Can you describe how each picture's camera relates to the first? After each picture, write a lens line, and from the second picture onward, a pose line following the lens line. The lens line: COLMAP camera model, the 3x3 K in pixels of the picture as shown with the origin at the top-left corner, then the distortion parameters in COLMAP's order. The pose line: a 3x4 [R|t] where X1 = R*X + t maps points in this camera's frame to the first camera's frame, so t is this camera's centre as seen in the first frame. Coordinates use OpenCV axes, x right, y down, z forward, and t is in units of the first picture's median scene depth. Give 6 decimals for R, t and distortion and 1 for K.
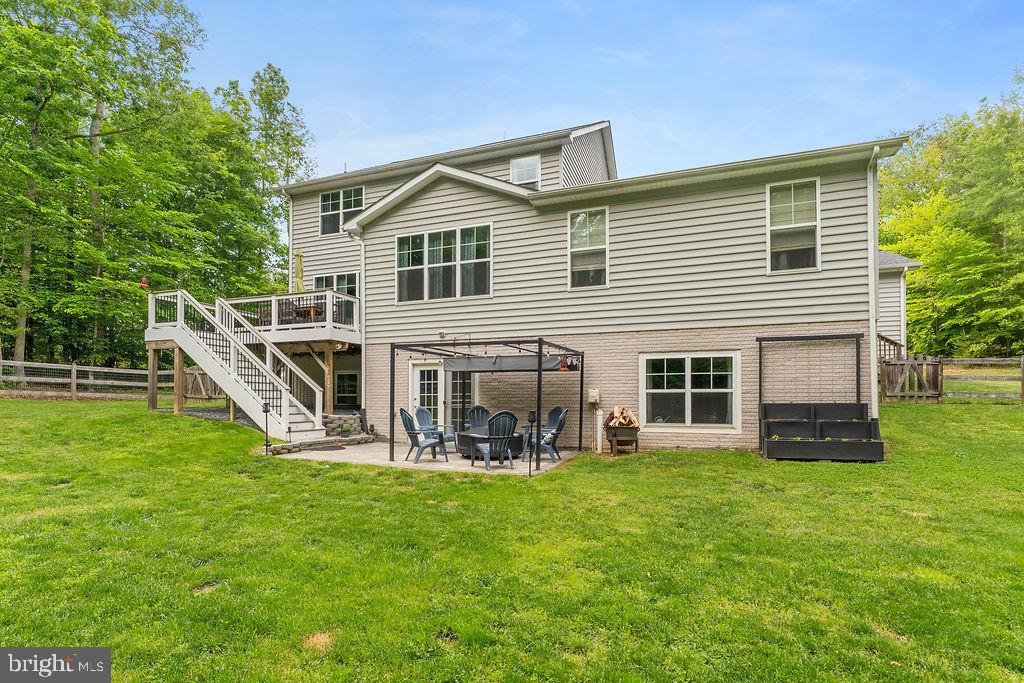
lens RADIAL K [[494.3, 0, 511.5], [0, 494.3, 400.4], [0, 0, 1]] dist [0.000423, -0.000285]
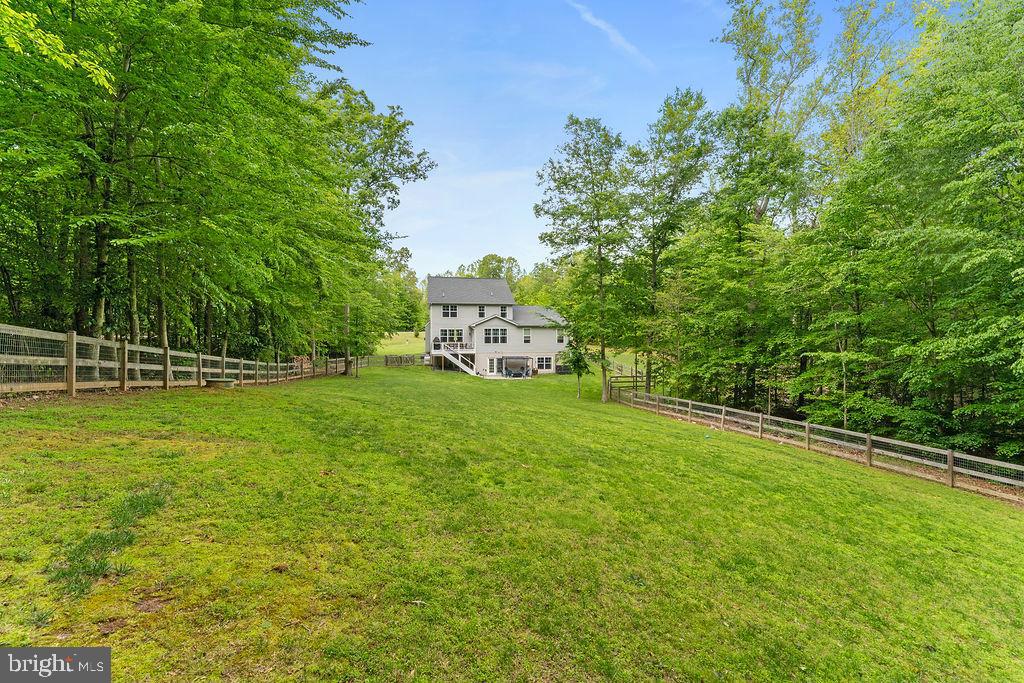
lens RADIAL K [[415.6, 0, 512.0], [0, 415.6, 341.5], [0, 0, 1]] dist [-0.001329, -0.000157]
pose [[0.849516, -0.007281, 0.527513, -2.116185], [-0.000974, 0.999881, 0.015369, -0.293971], [-0.527563, -0.013569, 0.849408, -2.429501]]
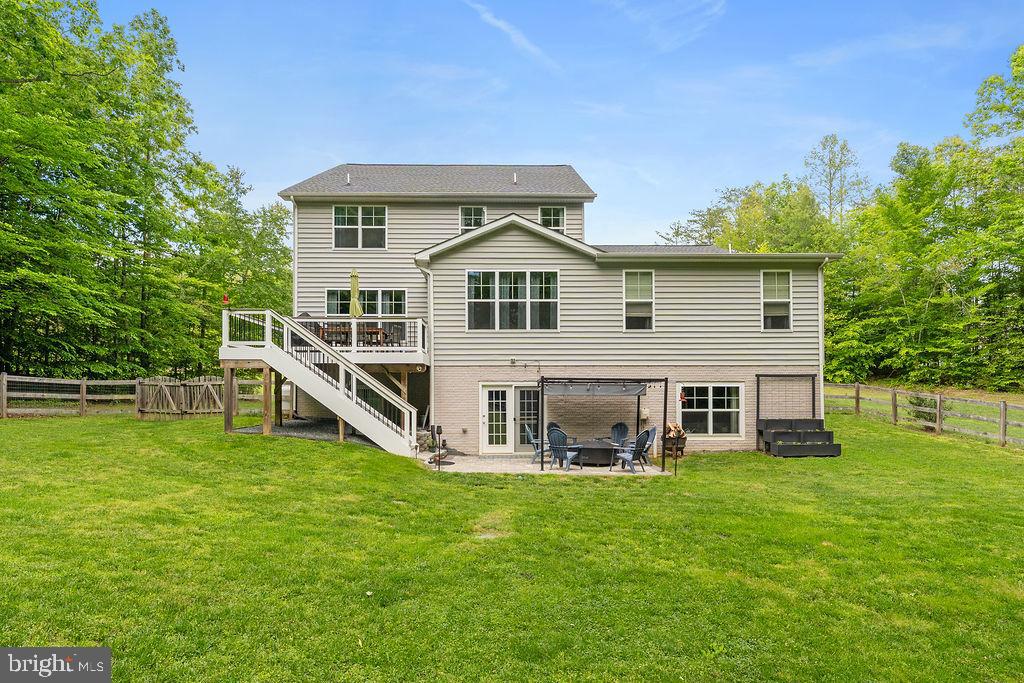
lens RADIAL K [[541.3, 0, 513.2], [0, 541.3, 401.1], [0, 0, 1]] dist [-0.001634, -0.000446]
pose [[0.932251, -0.002849, 0.361802, -0.623322], [0.001009, 0.999986, 0.005274, -0.046662], [-0.361812, -0.004552, 0.932240, -0.193468]]
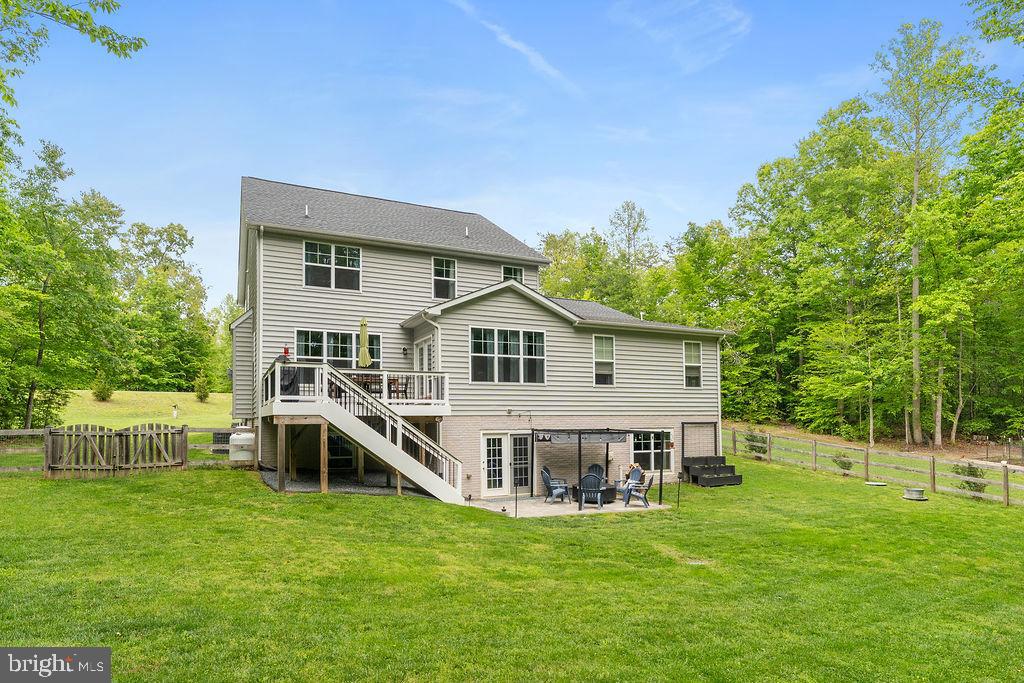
lens RADIAL K [[588.7, 0, 512.0], [0, 588.7, 409.7], [0, 0, 1]] dist [-0.000606, 0.000422]
pose [[0.687632, 0.008489, 0.726010, -1.285870], [0.003205, 0.999886, -0.014726, -0.118341], [-0.726052, 0.012453, 0.687527, -0.050856]]
